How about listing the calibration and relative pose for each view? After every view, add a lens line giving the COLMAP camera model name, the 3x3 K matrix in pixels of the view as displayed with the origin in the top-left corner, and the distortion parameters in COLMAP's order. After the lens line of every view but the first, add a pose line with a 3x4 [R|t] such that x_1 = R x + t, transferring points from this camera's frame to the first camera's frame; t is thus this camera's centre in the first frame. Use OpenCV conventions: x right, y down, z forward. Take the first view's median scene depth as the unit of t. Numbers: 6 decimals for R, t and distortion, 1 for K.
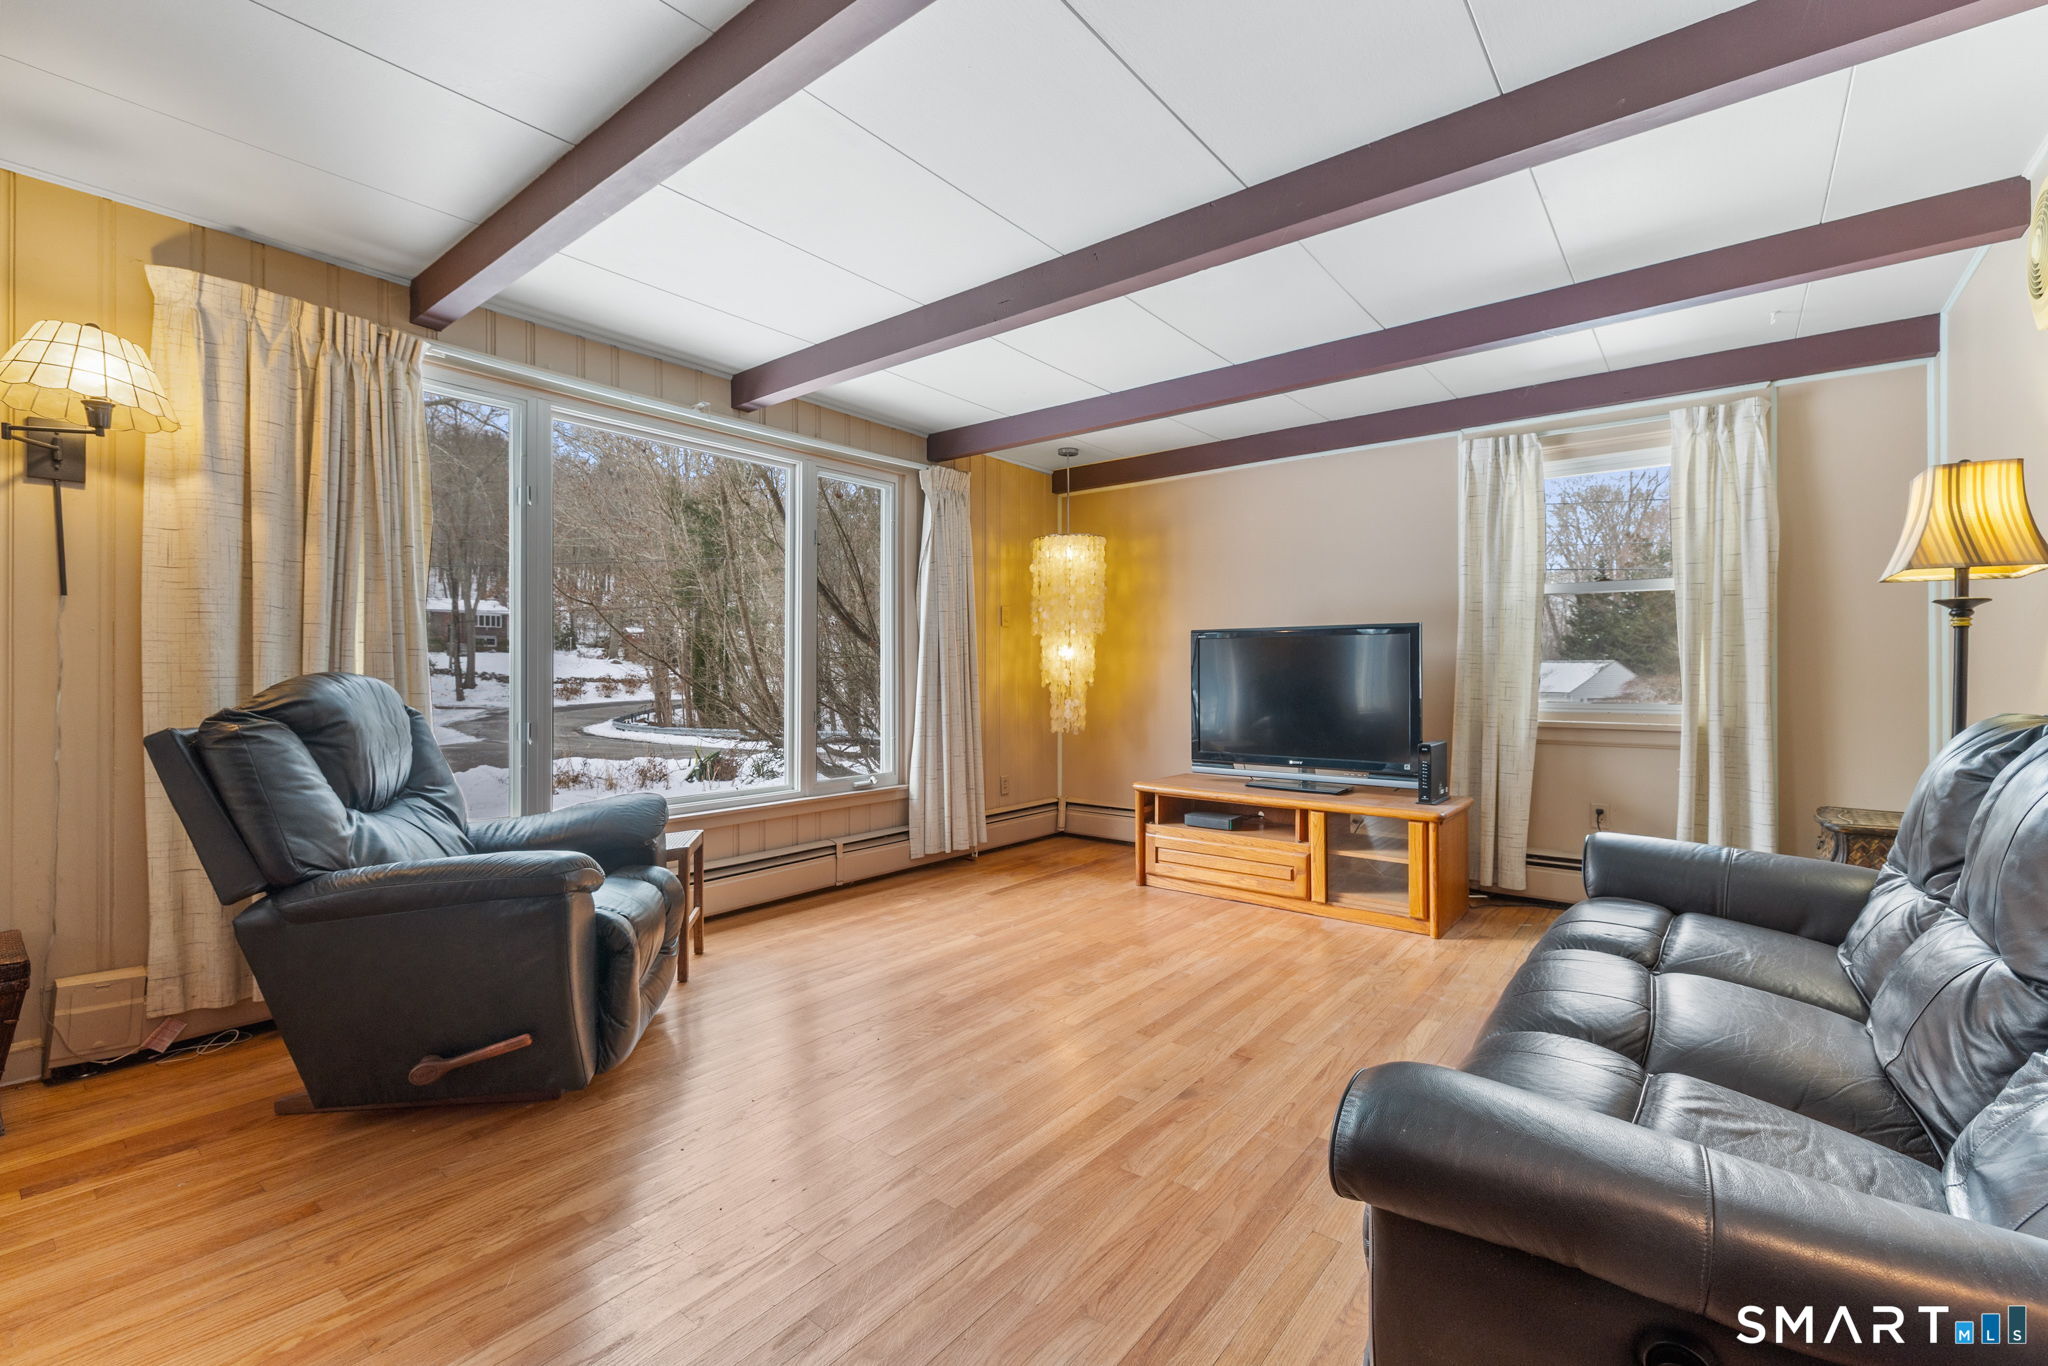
lens RADIAL K [[885.5, 0, 1030.5], [0, 885.5, 672.7], [0, 0, 1]] dist [0.002095, 0.000611]
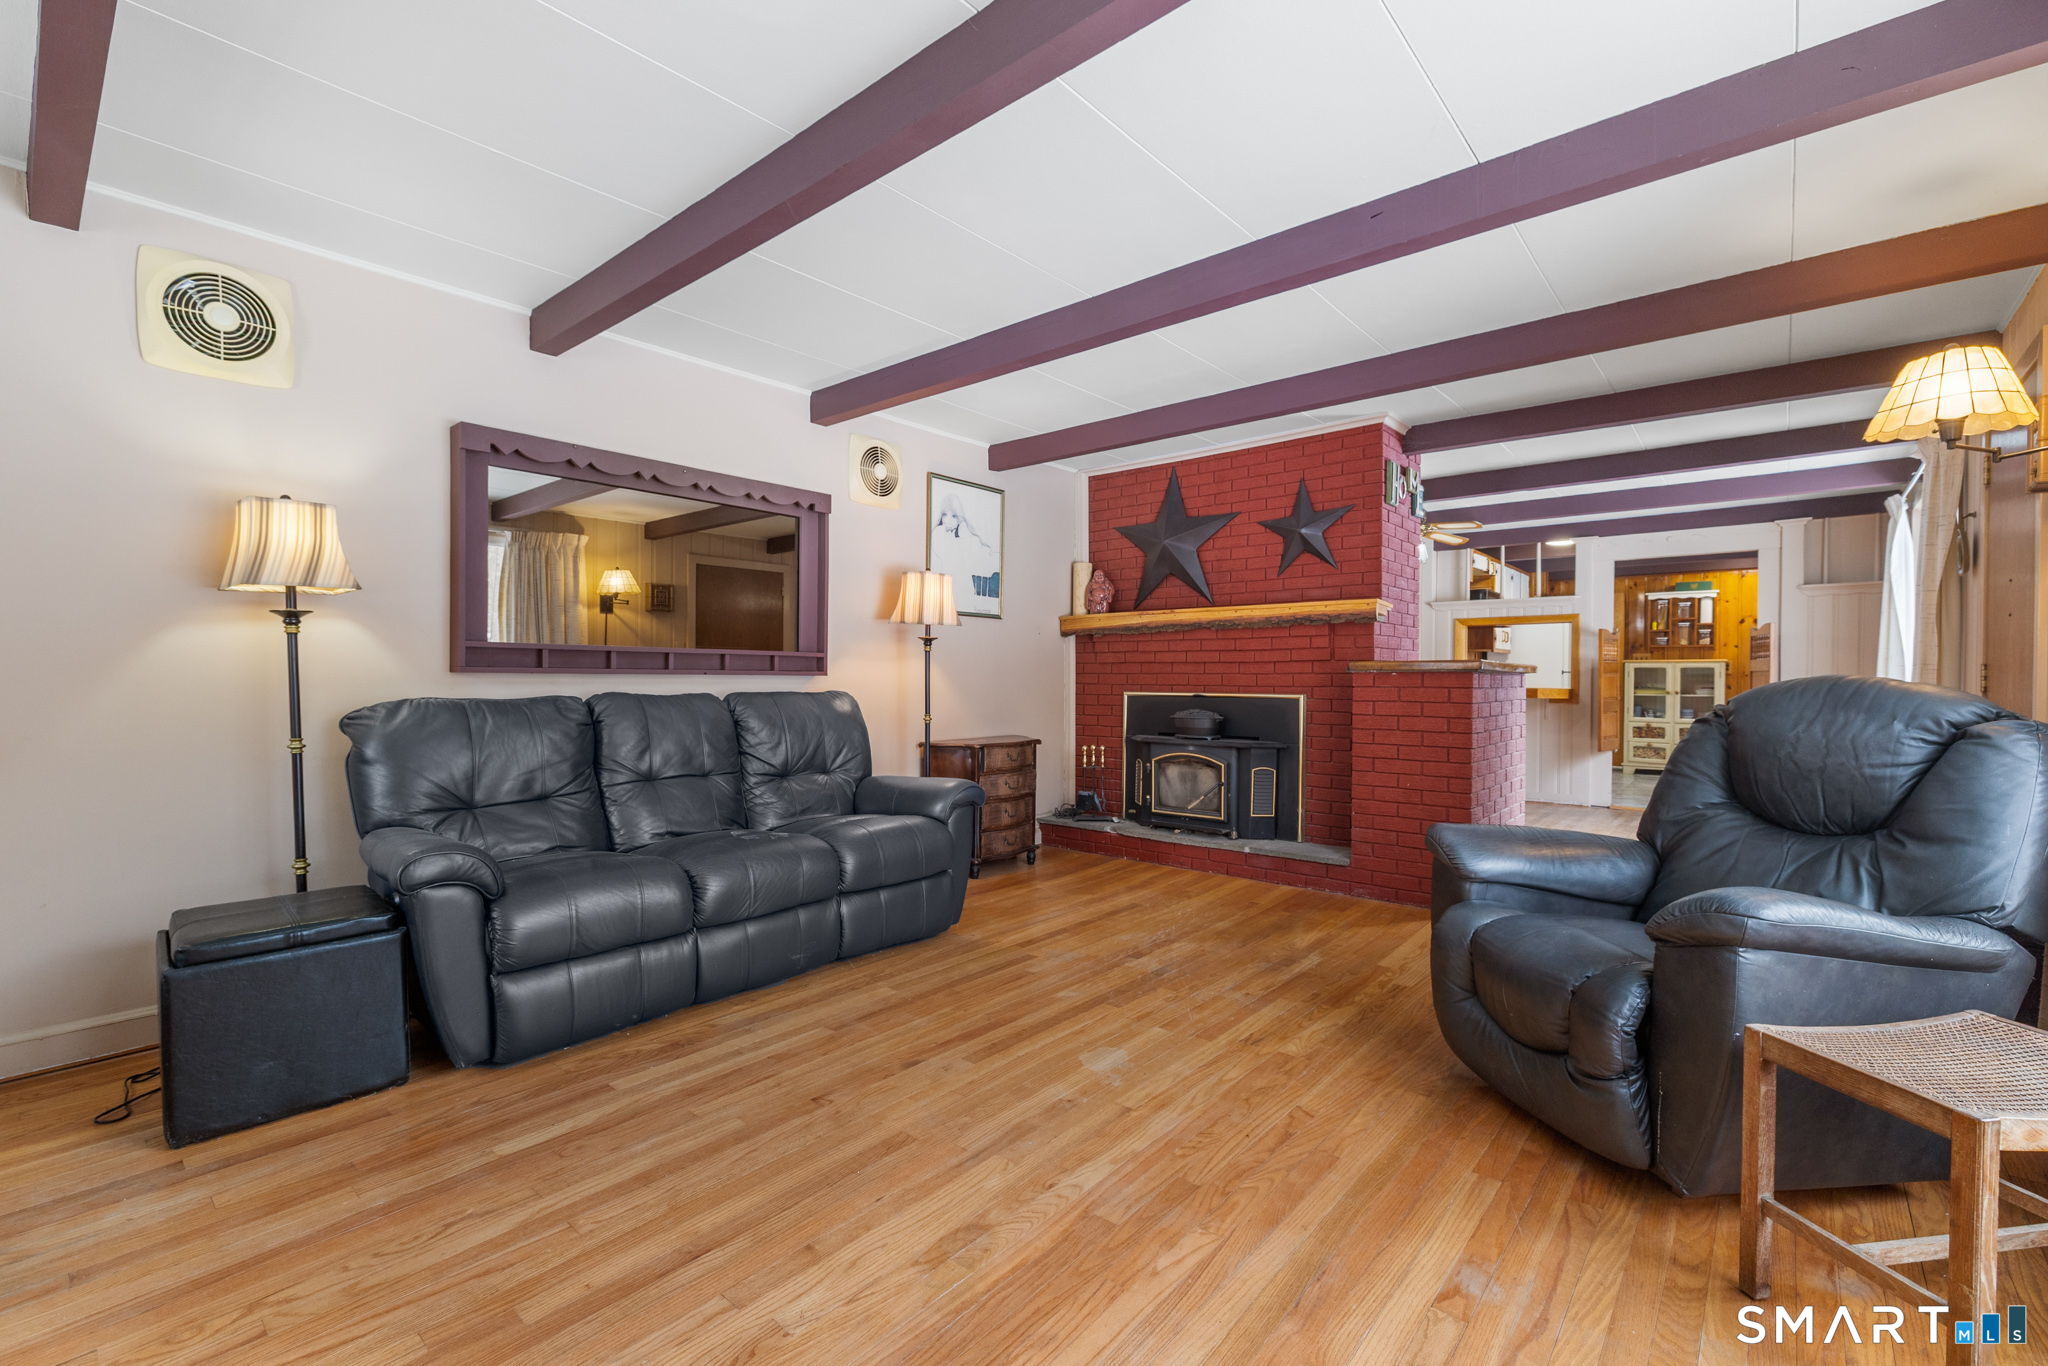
lens RADIAL K [[885.5, 0, 1018.3], [0, 885.5, 689.3], [0, 0, 1]] dist [0.002095, 0.000611]
pose [[-0.998399, -0.003855, 0.056439, -0.010392], [-0.003009, 0.999882, 0.015068, 0.002793], [-0.056490, 0.014874, -0.998292, 1.776576]]
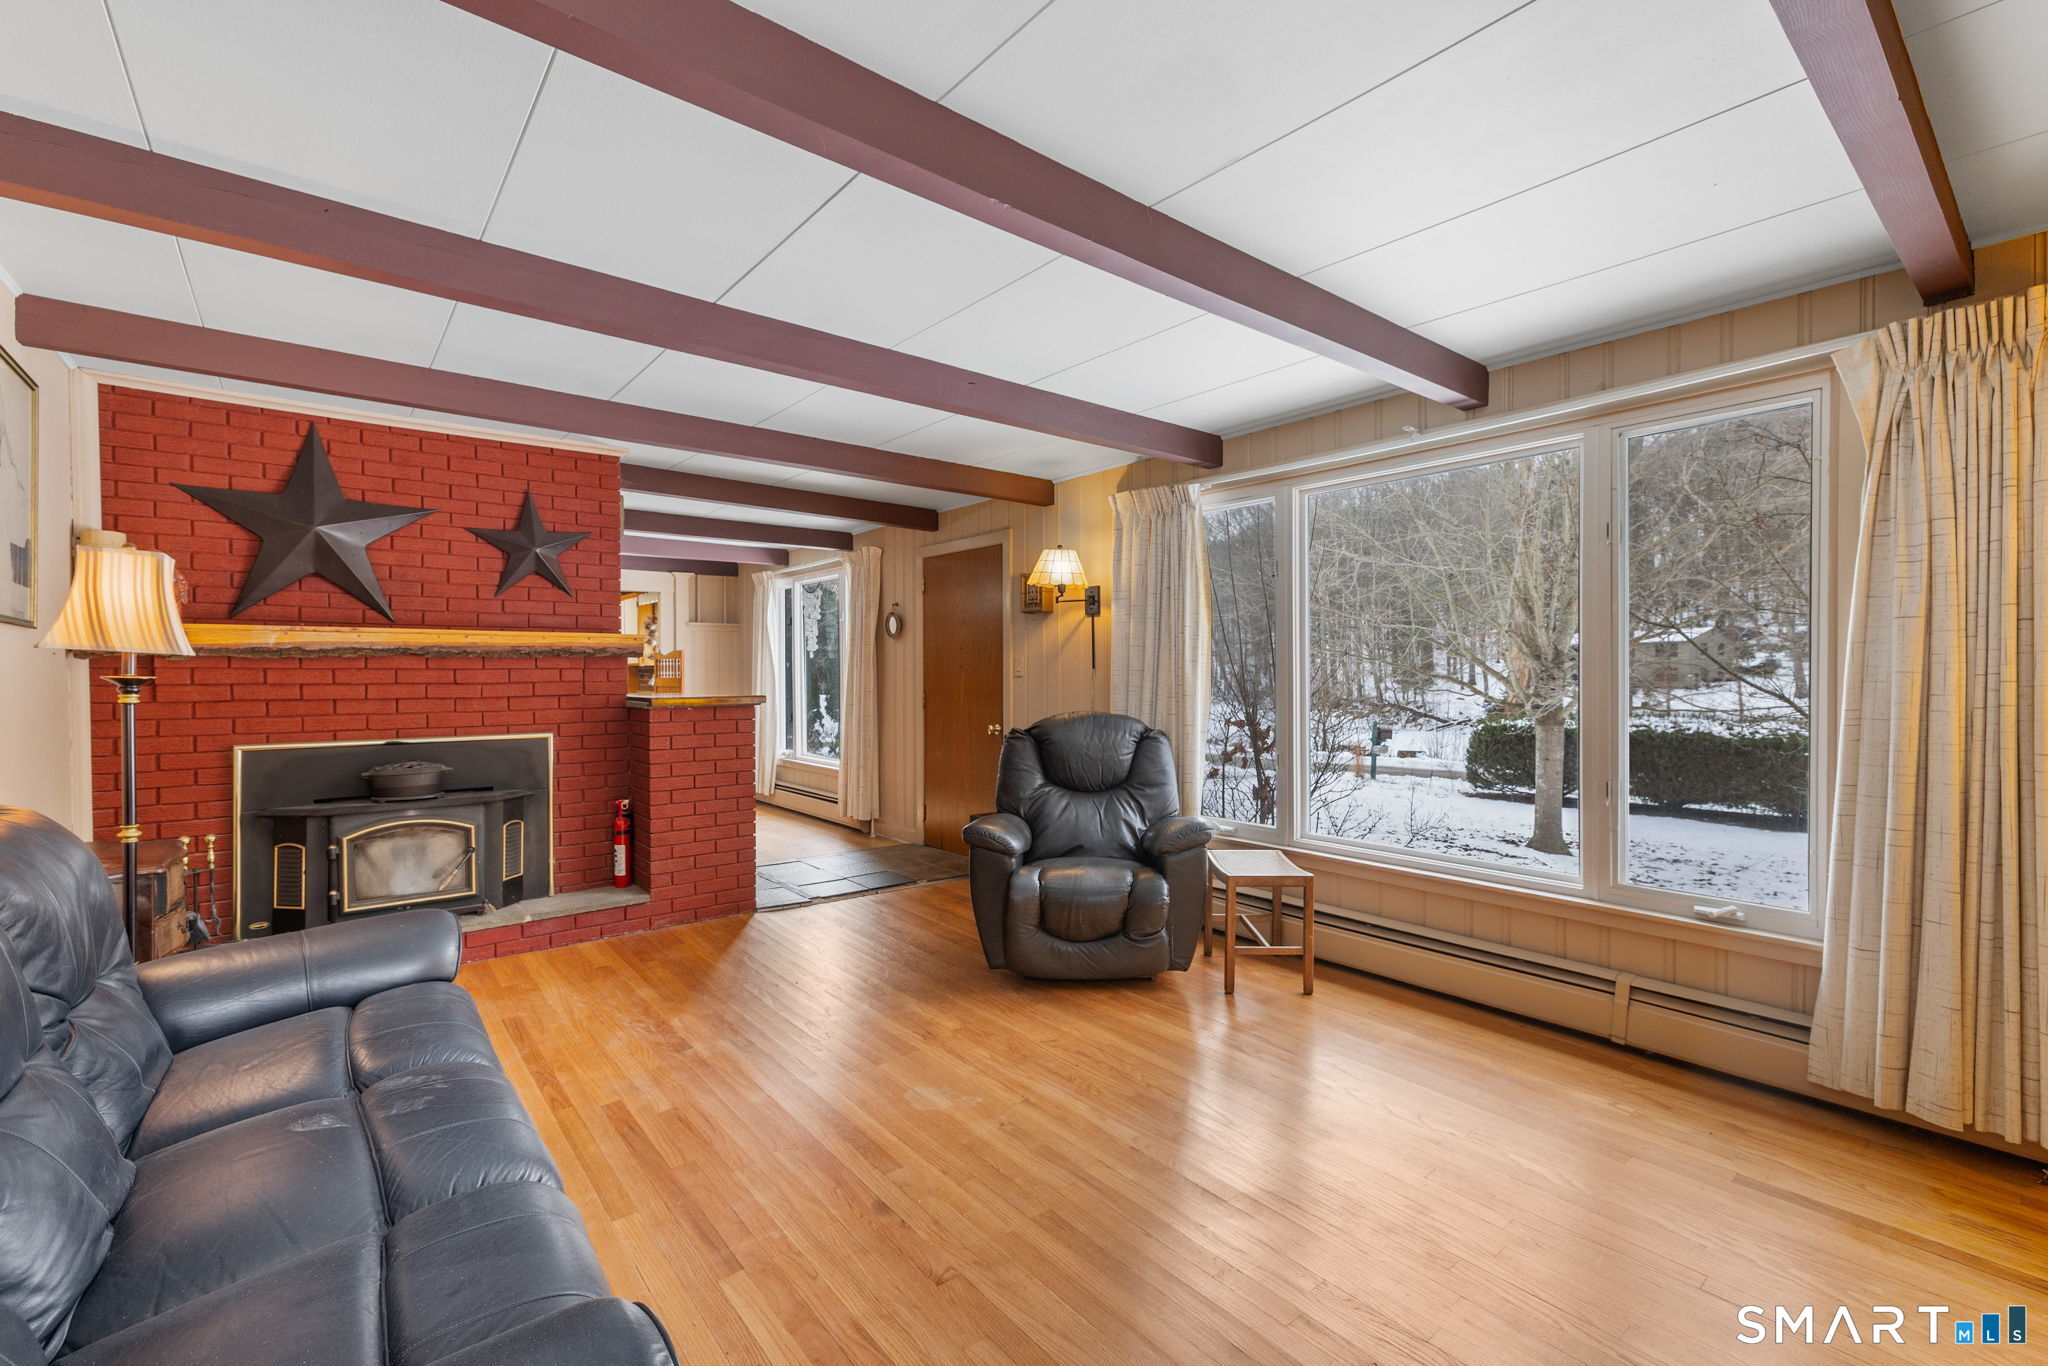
lens RADIAL K [[885.5, 0, 1015.7], [0, 885.5, 683.4], [0, 0, 1]] dist [0.002095, 0.000611]
pose [[-0.225565, 0.014022, -0.974127, 0.895812], [0.000848, 0.999899, 0.014196, -0.073790], [0.974228, 0.002376, -0.225554, 1.157981]]
